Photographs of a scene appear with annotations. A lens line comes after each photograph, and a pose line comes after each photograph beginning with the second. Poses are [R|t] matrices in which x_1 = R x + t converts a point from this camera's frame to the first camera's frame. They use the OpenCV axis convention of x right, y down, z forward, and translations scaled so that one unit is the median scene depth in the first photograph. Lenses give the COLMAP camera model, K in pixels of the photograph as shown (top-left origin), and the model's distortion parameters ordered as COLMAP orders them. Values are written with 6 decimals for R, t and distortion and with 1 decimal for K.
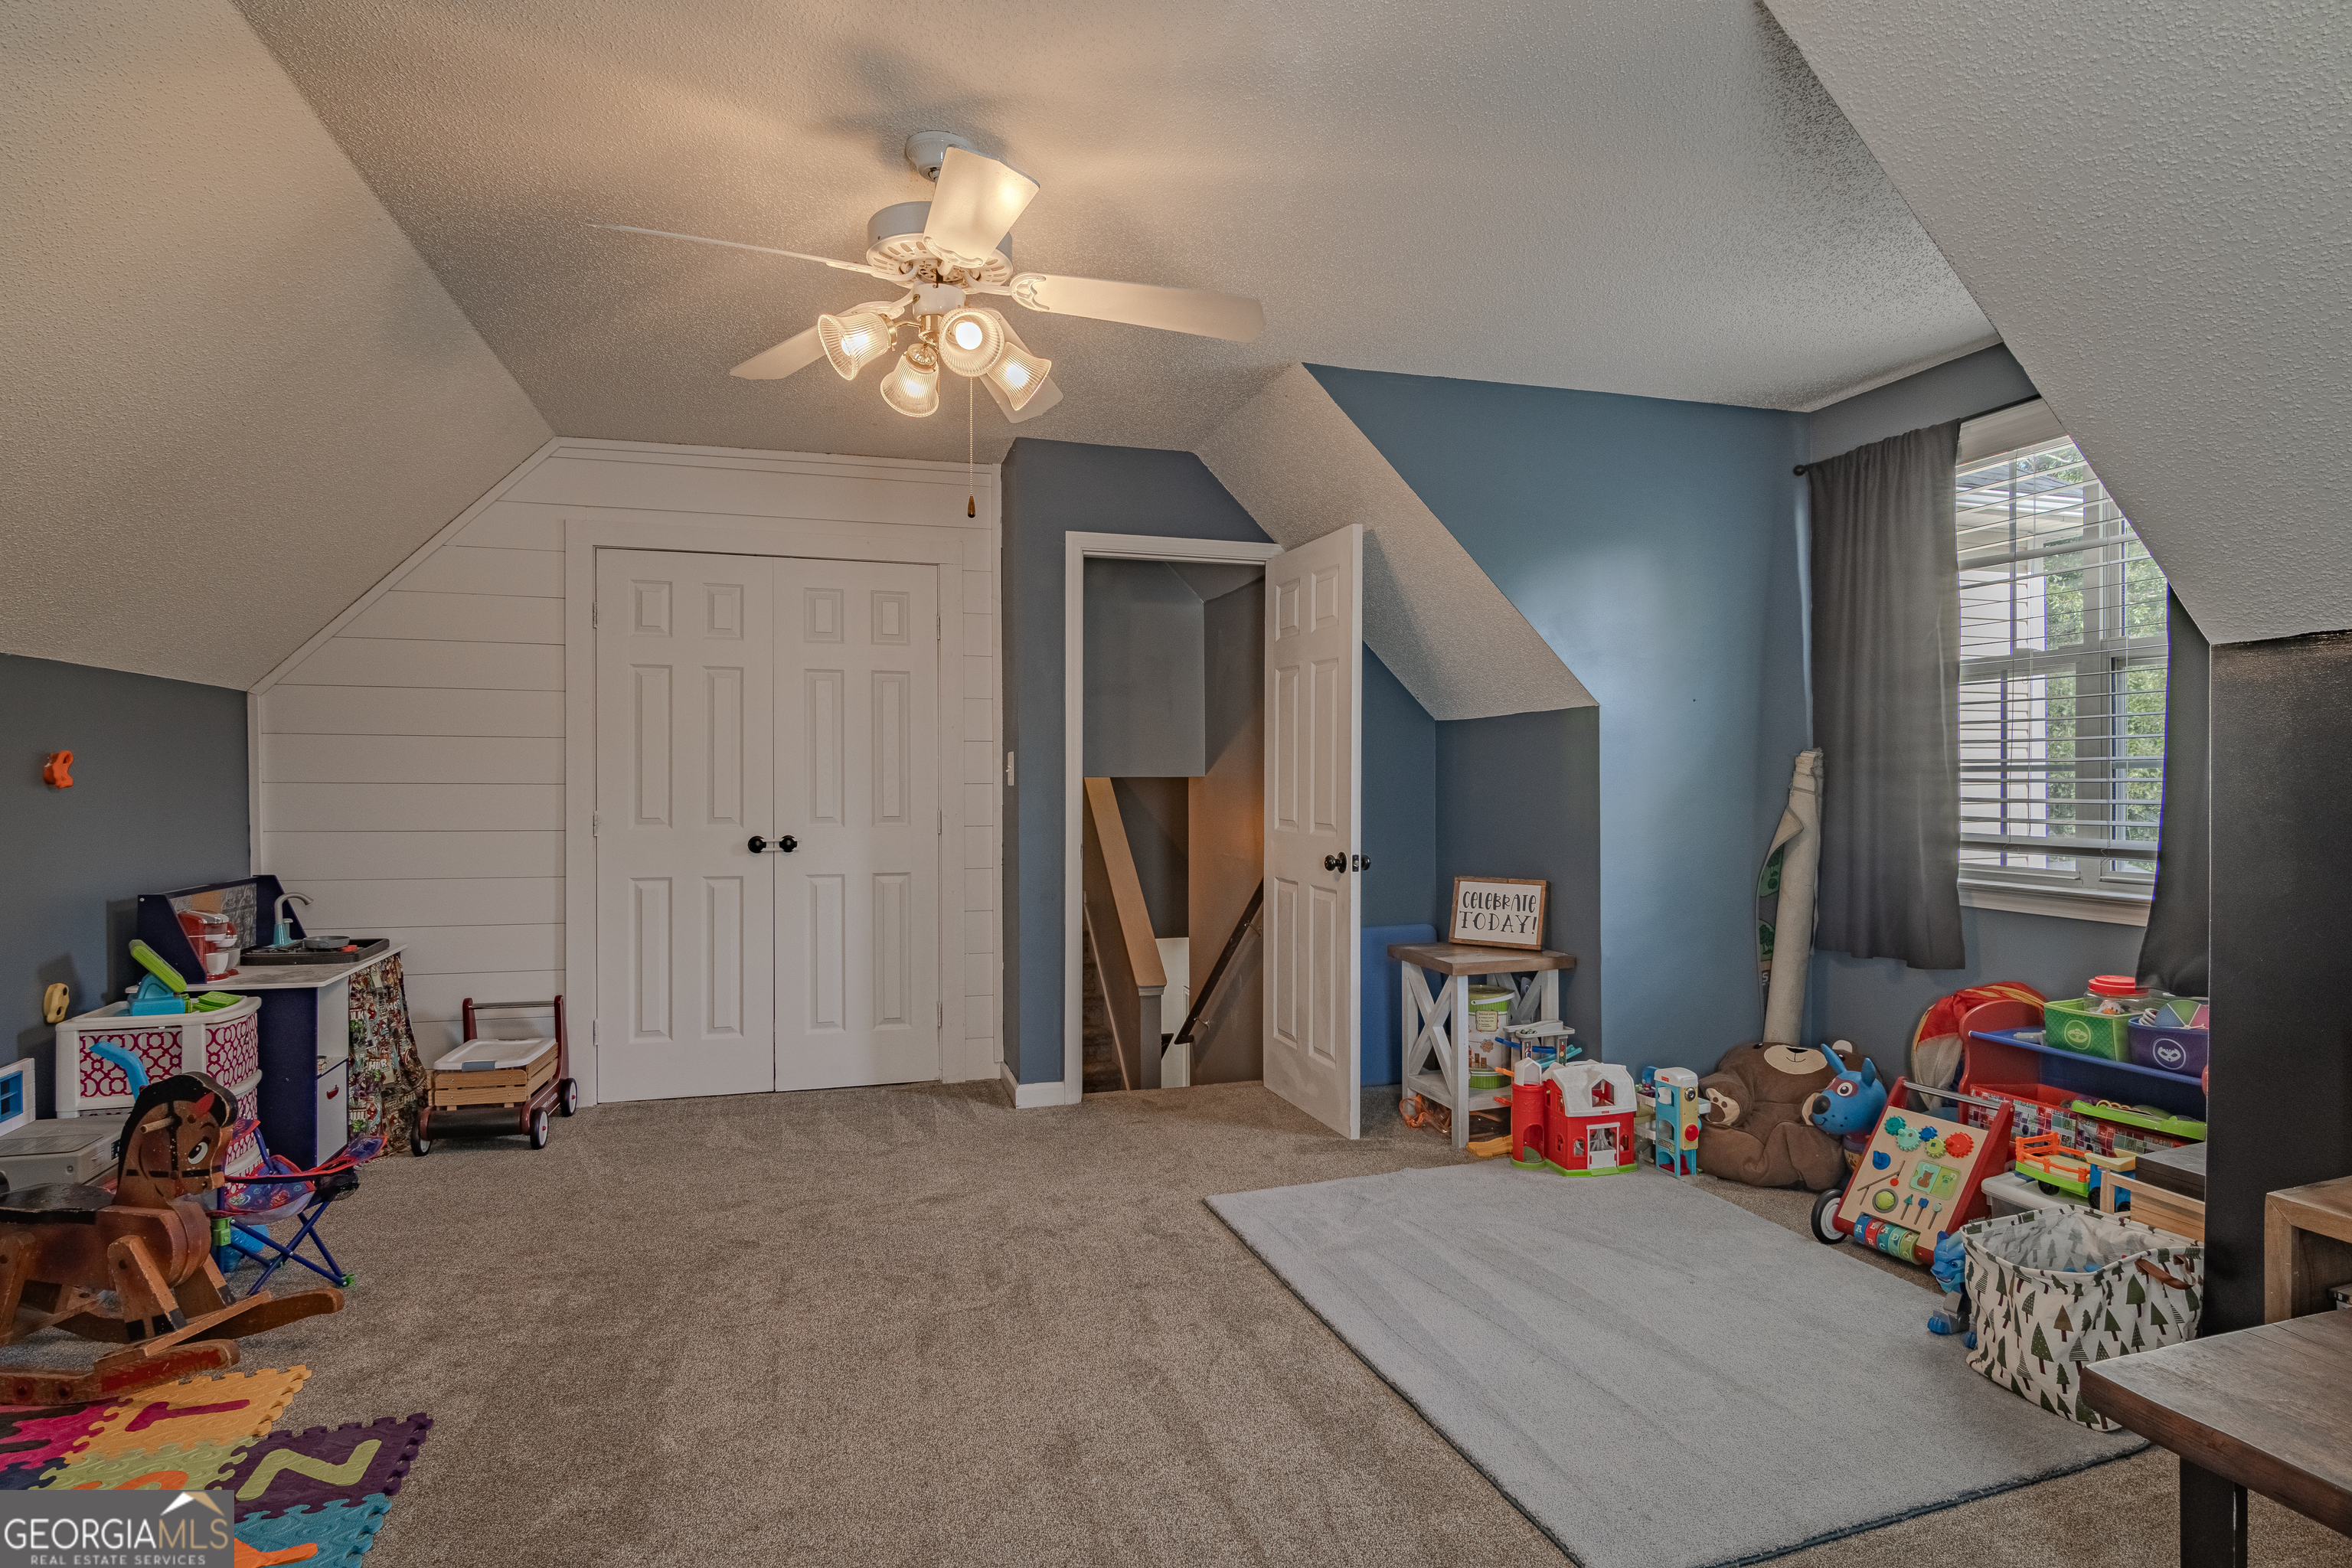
lens RADIAL K [[1248.7, 0, 1173.9], [0, 1248.7, 789.6], [0, 0, 1]] dist [-0.003819, -0.017541]
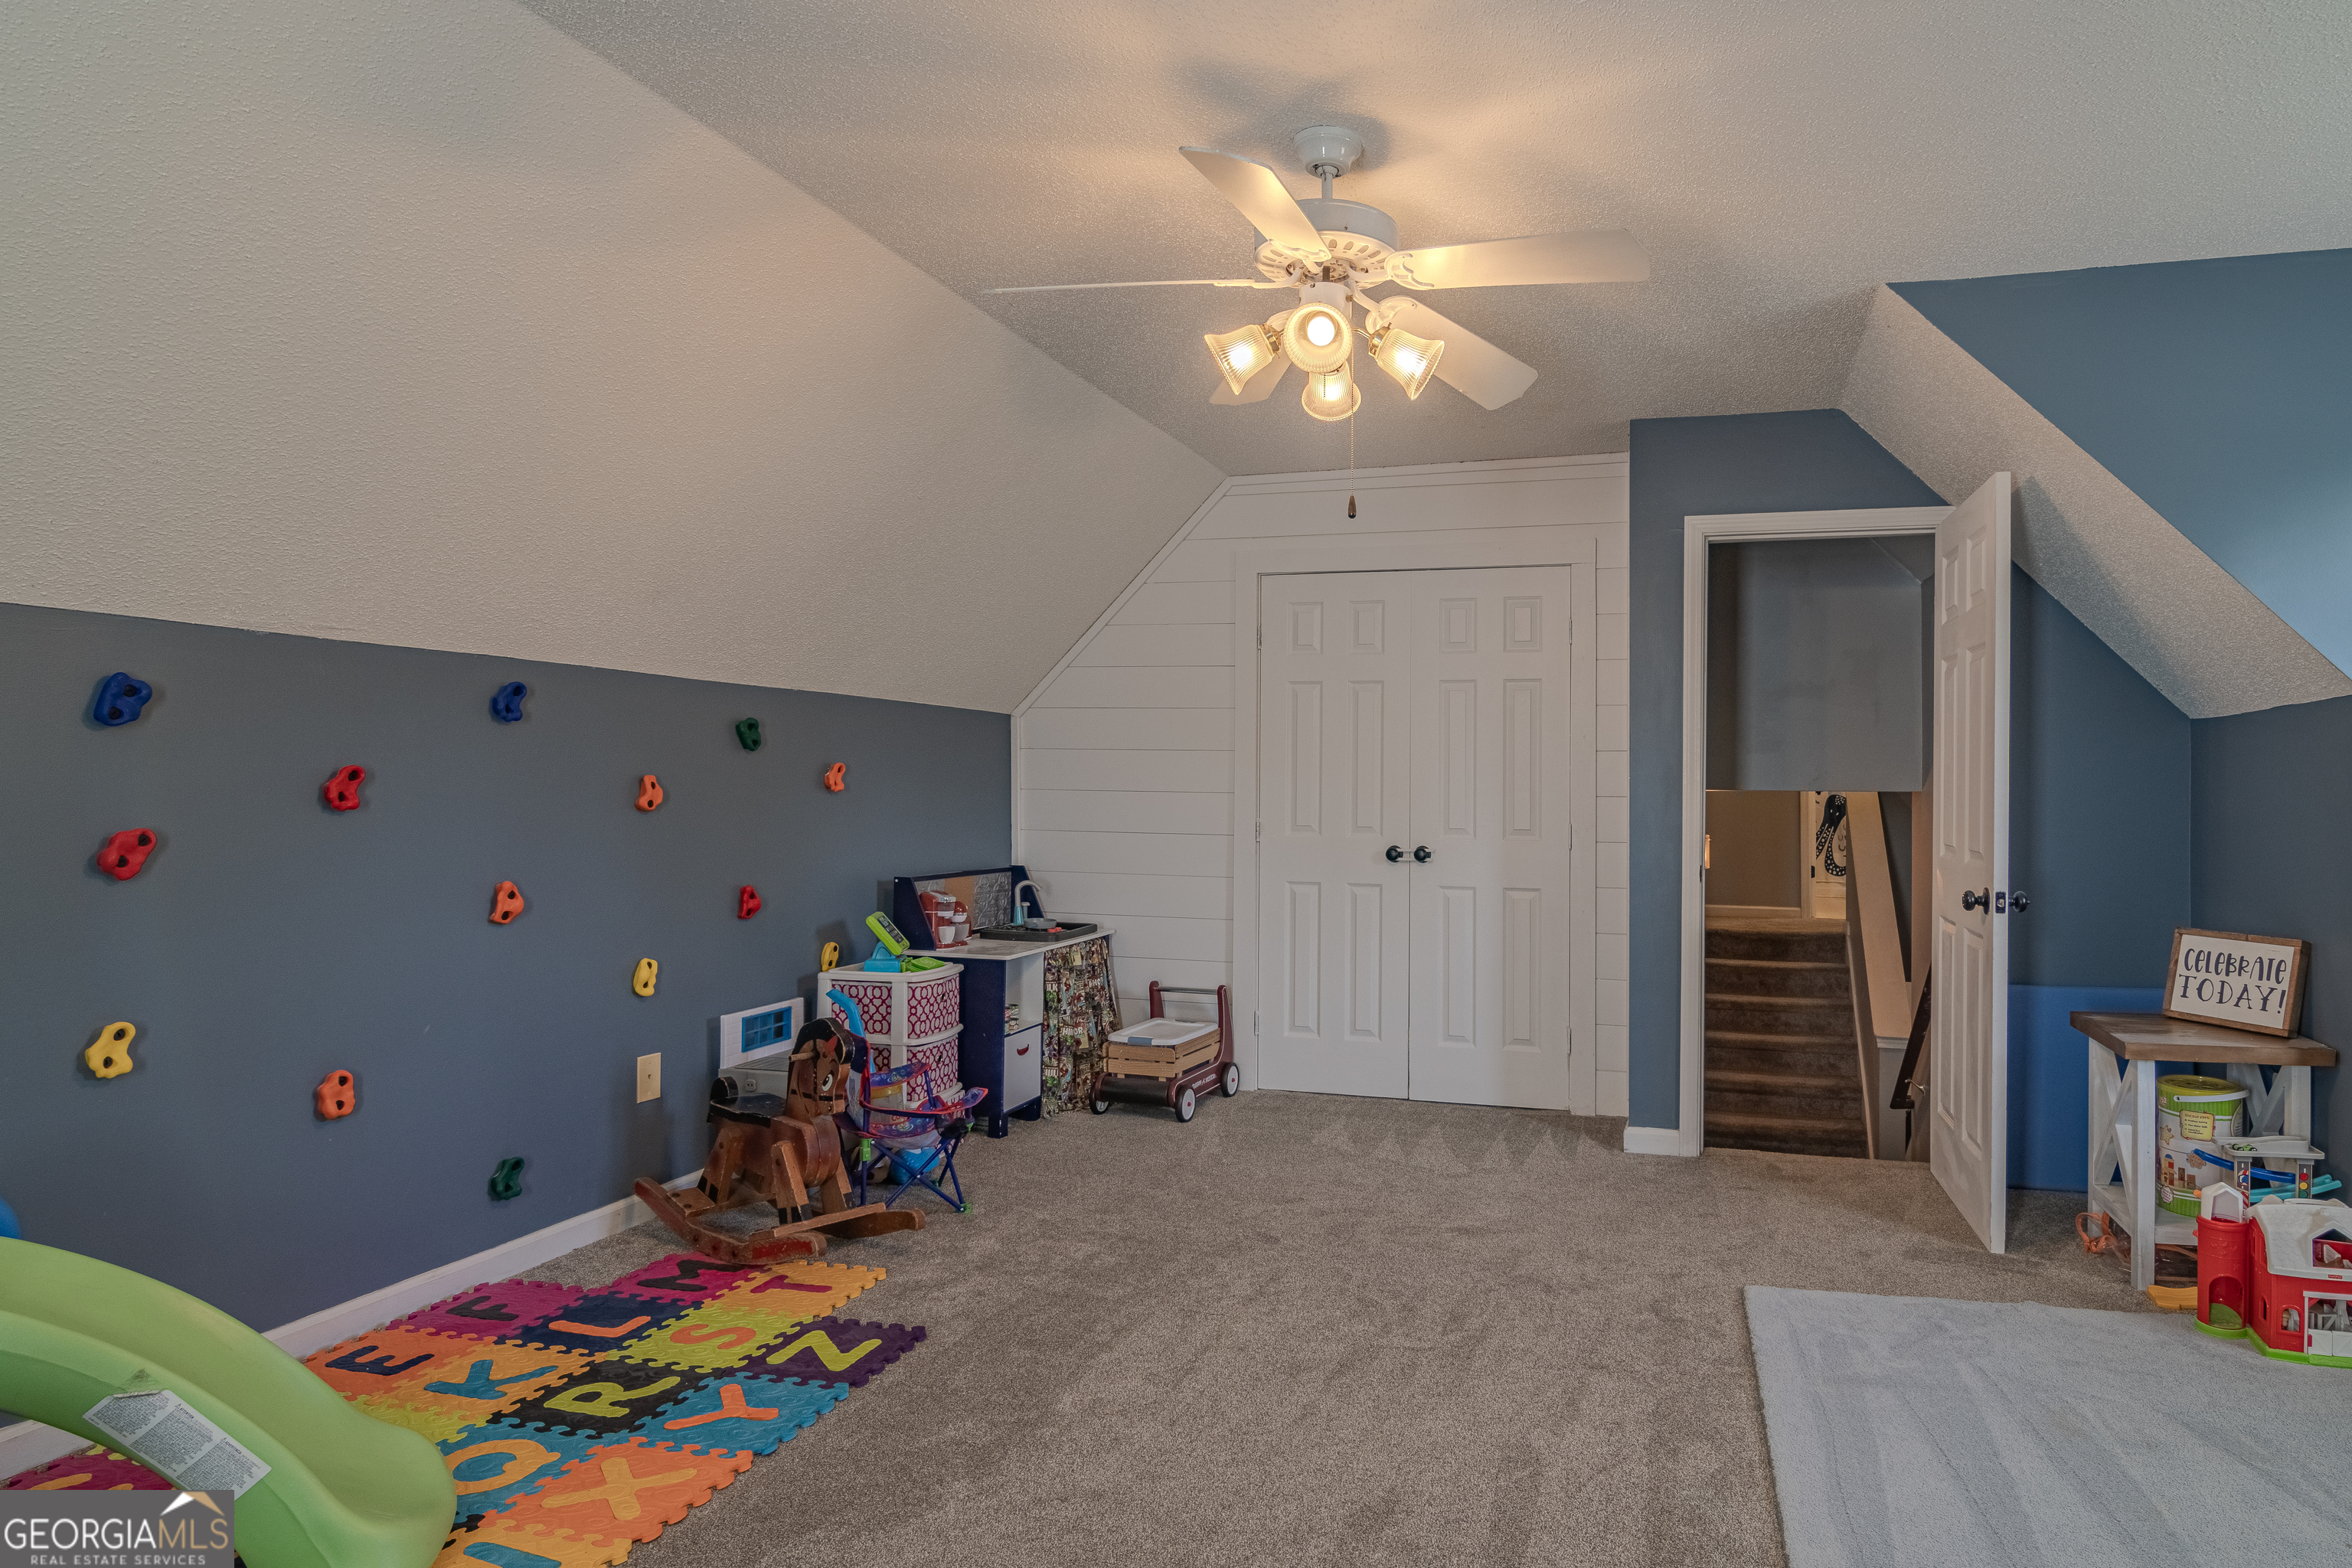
lens RADIAL K [[1271.3, 0, 1179.8], [0, 1271.3, 788.4], [0, 0, 1]] dist [0.000110, -0.015104]
pose [[0.854574, 0.007799, -0.519271, 0.111812], [-0.013167, 0.999891, -0.006652, -0.000681], [0.519163, 0.012522, 0.854584, 0.045897]]
